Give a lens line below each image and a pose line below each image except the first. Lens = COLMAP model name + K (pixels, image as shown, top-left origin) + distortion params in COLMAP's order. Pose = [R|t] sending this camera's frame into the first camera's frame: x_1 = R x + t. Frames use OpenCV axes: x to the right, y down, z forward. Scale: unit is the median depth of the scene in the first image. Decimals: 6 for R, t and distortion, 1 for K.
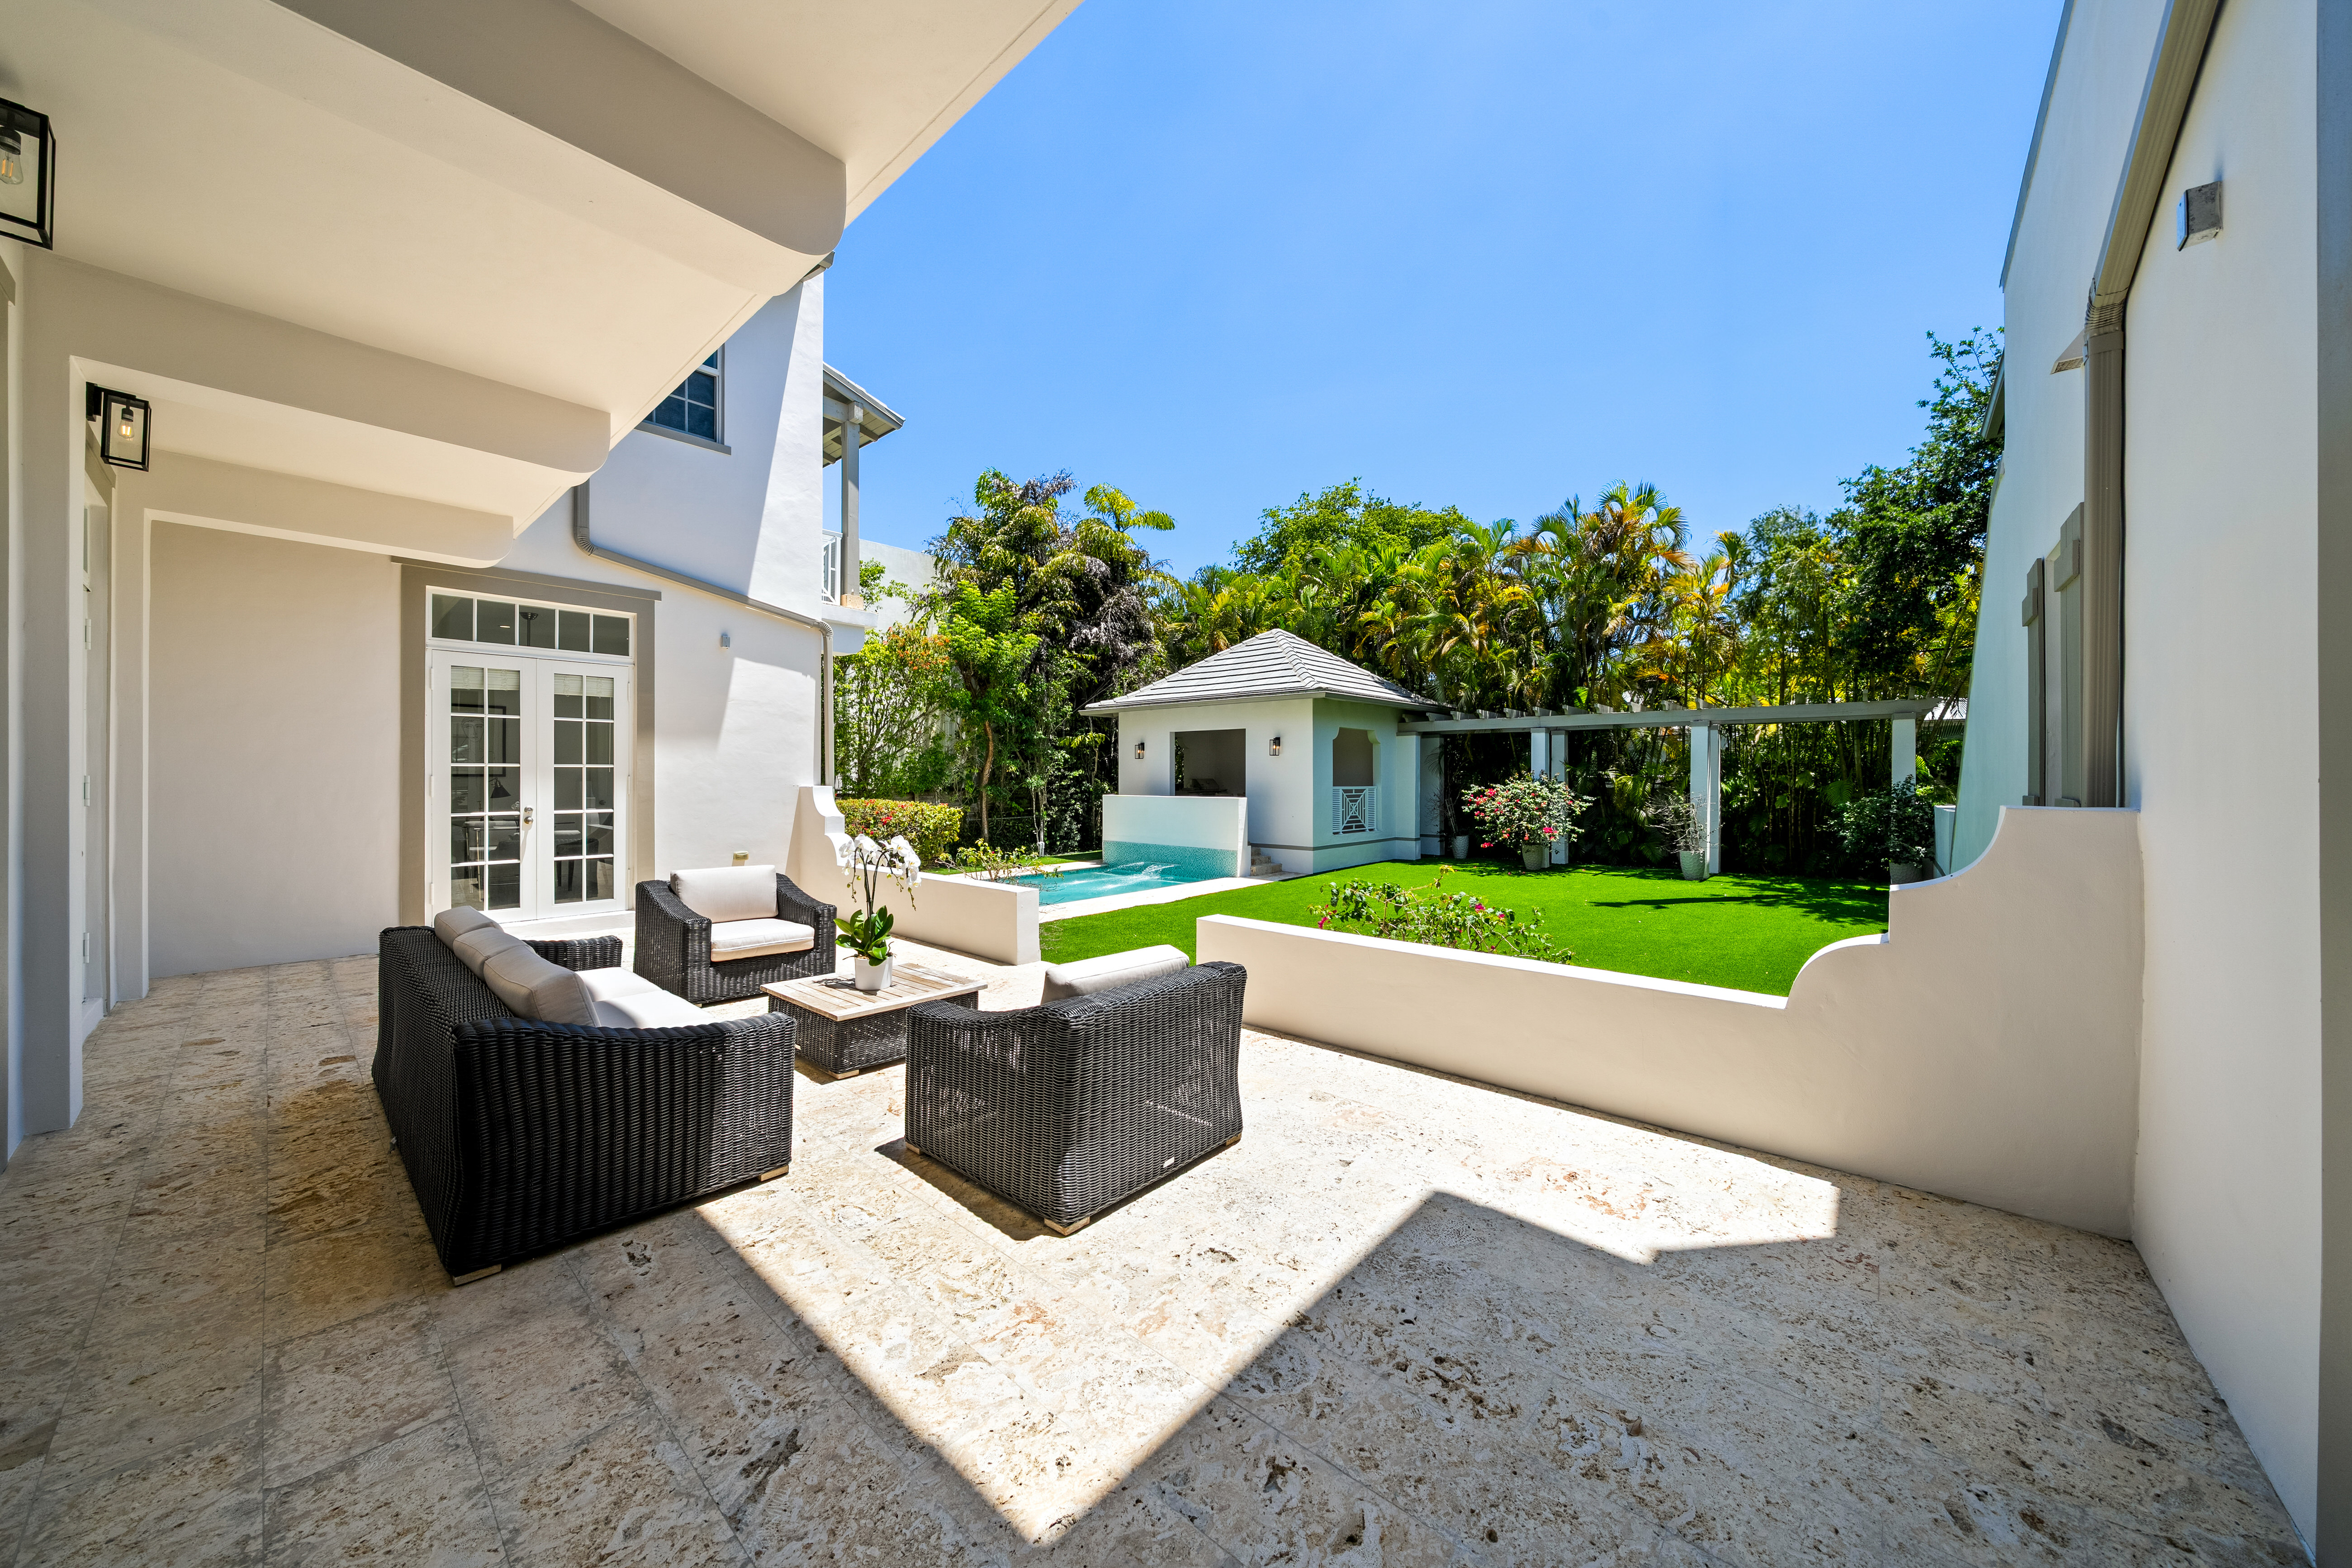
lens RADIAL K [[804.8, 0, 1154.2], [0, 804.8, 773.7], [0, 0, 1]] dist [-0.001771, -0.000715]
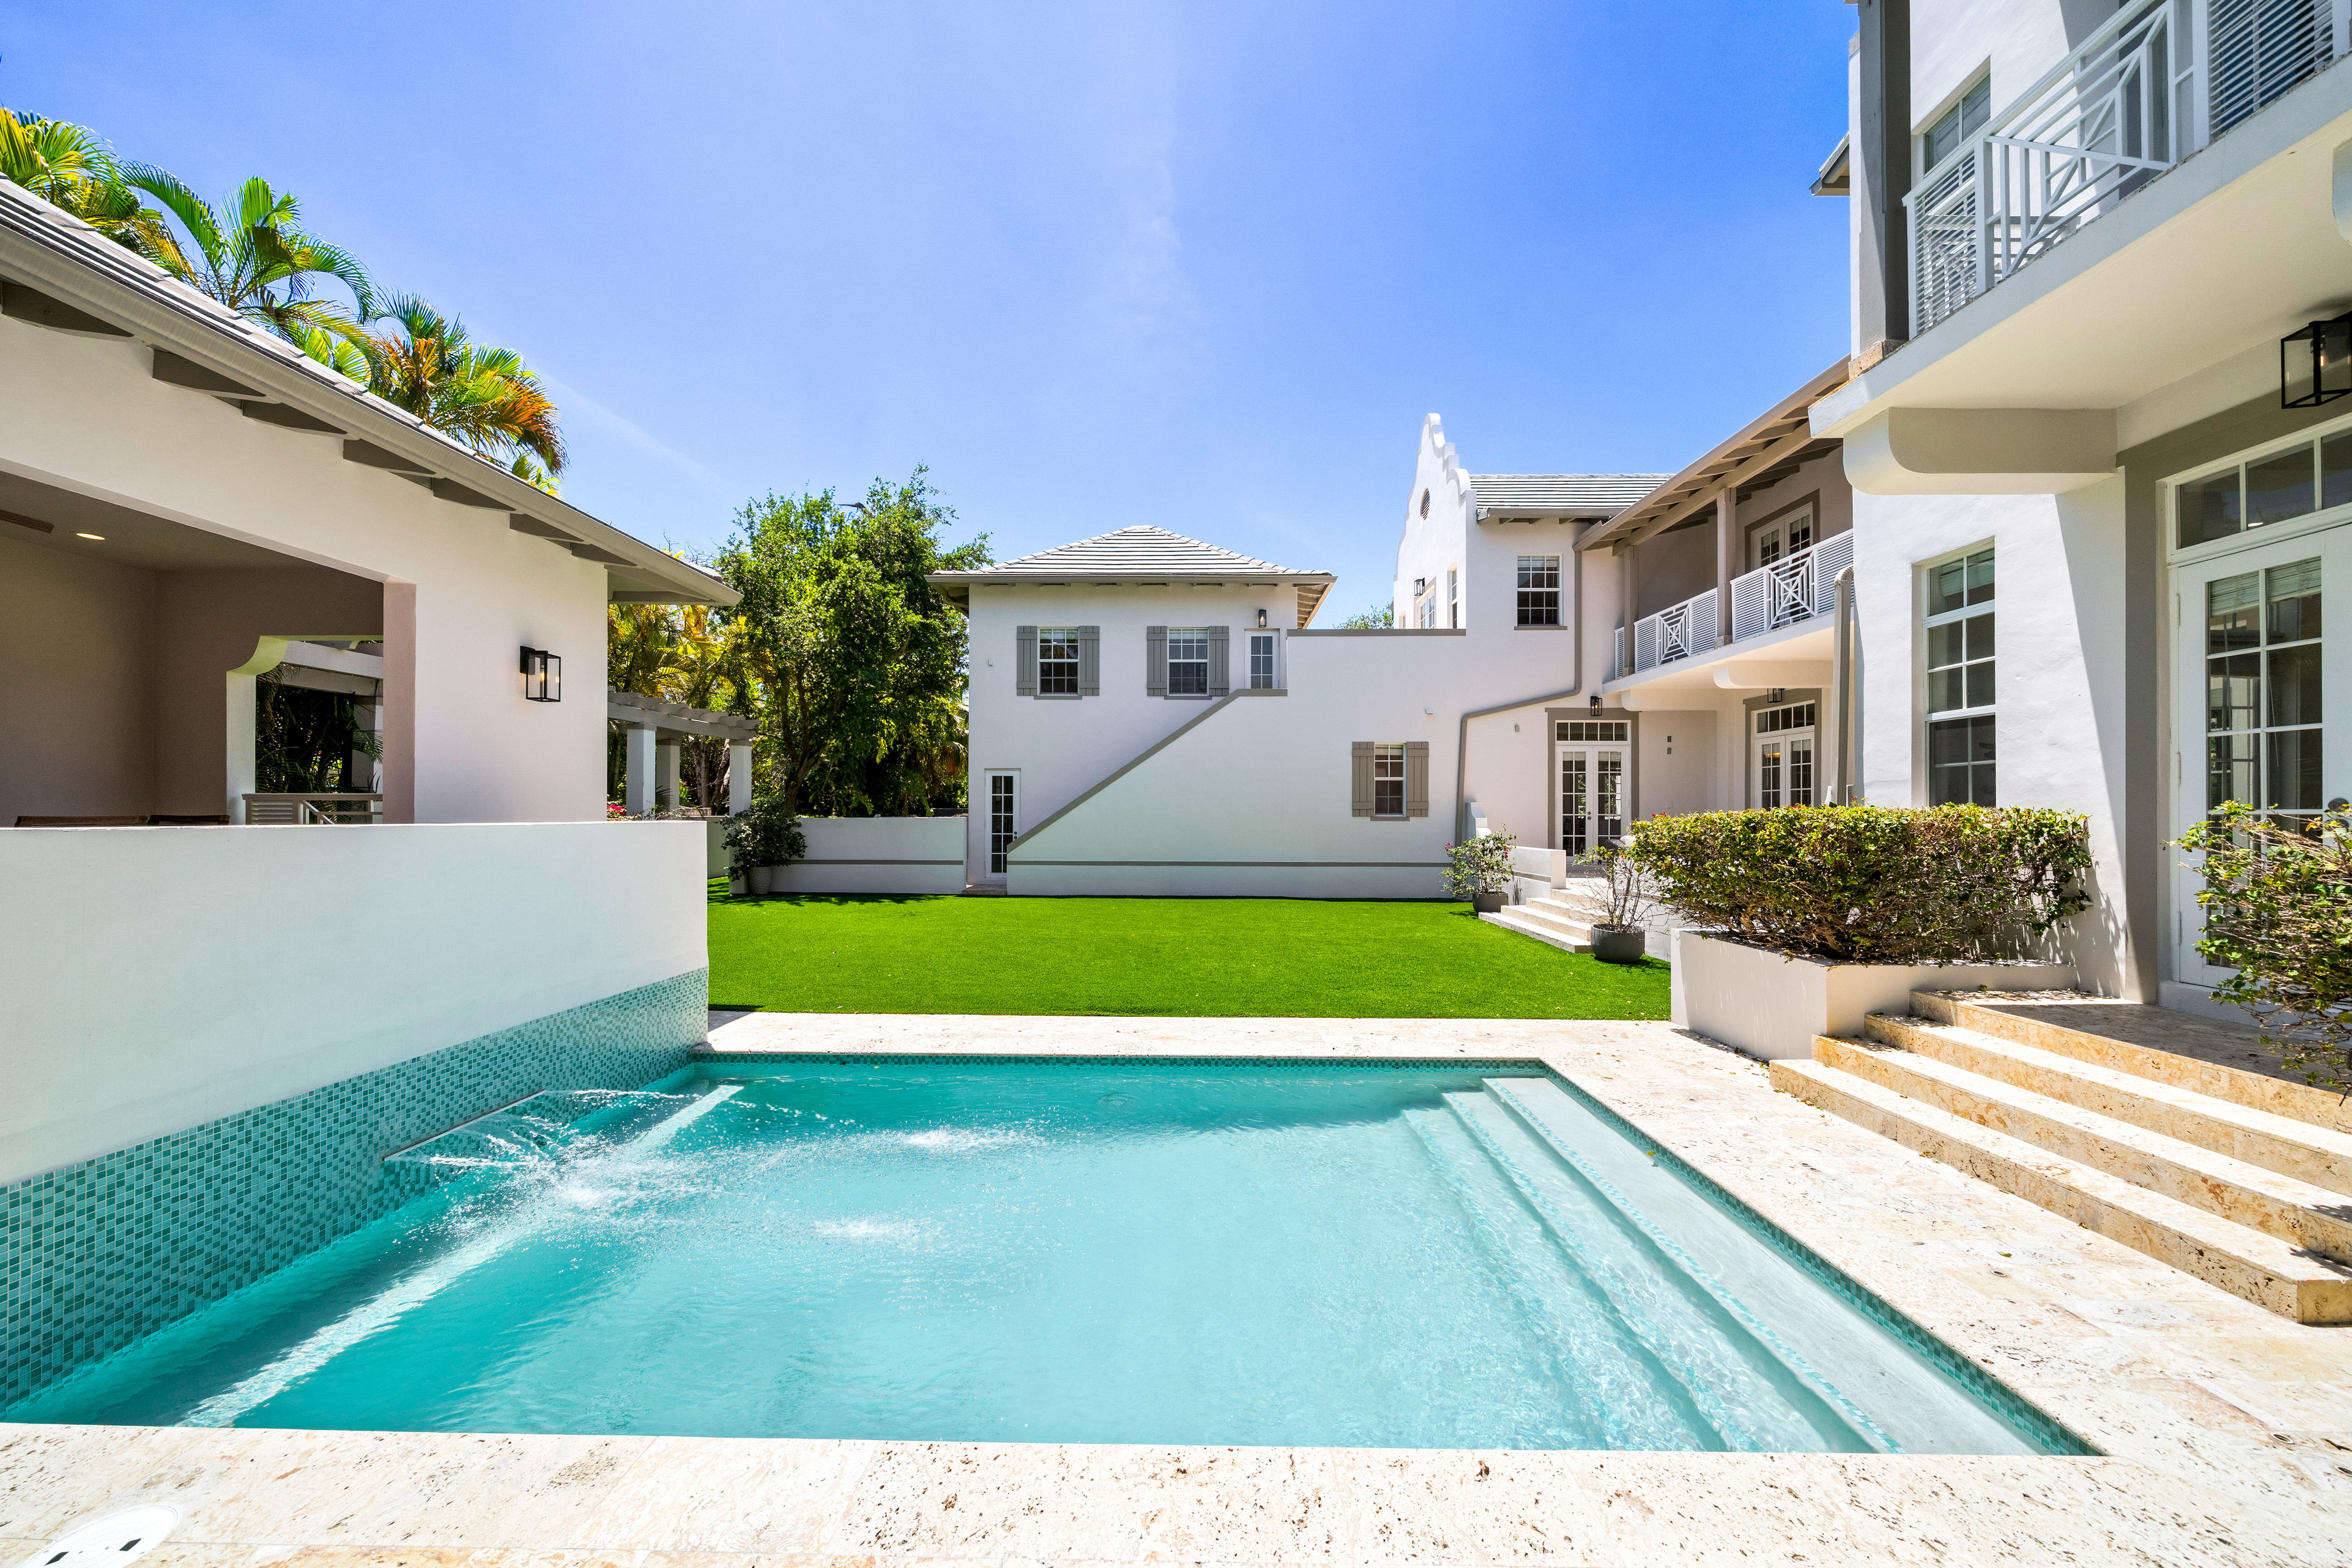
lens RADIAL K [[804.8, 0, 1186.4], [0, 804.8, 817.3], [0, 0, 1]] dist [-0.001771, -0.000715]
pose [[-0.660924, -0.000926, 0.750452, -0.272316], [-0.004289, 0.999988, -0.002543, 0.025402], [-0.750441, -0.004899, -0.660920, 0.942684]]
